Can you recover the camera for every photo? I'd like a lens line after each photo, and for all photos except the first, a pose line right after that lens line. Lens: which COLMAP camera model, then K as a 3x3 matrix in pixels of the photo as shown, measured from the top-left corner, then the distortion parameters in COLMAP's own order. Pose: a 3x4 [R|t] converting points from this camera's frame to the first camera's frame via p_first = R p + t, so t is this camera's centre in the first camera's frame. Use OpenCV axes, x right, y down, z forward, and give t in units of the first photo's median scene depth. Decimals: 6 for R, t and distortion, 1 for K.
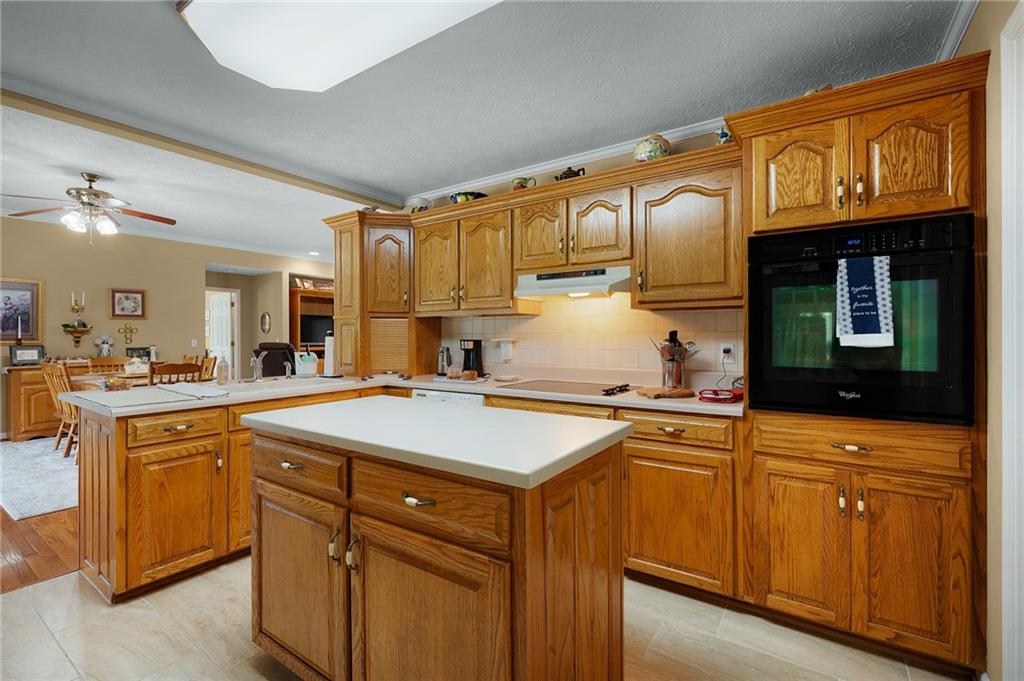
lens RADIAL K [[458.1, 0, 512.6], [0, 458.1, 338.3], [0, 0, 1]] dist [-0.001753, 0.000557]
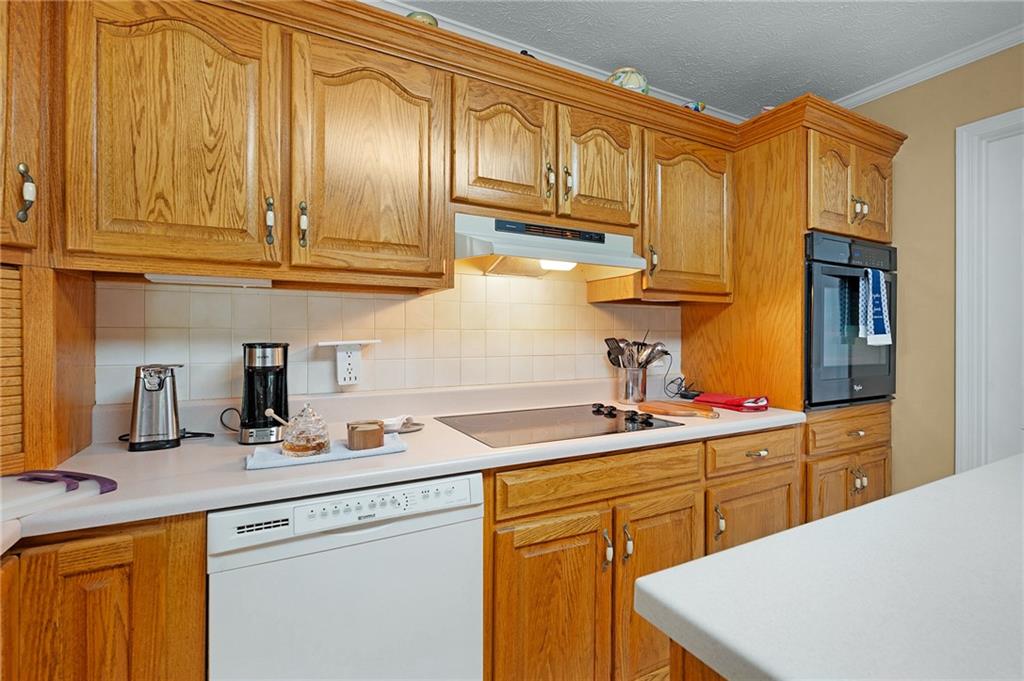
lens RADIAL K [[458.1, 0, 510.6], [0, 458.1, 335.2], [0, 0, 1]] dist [-0.001753, 0.000557]
pose [[0.465880, 0.003623, 0.884841, -0.433027], [0.002196, 0.999984, -0.005250, -0.002216], [-0.884845, 0.004389, 0.465864, 0.782879]]
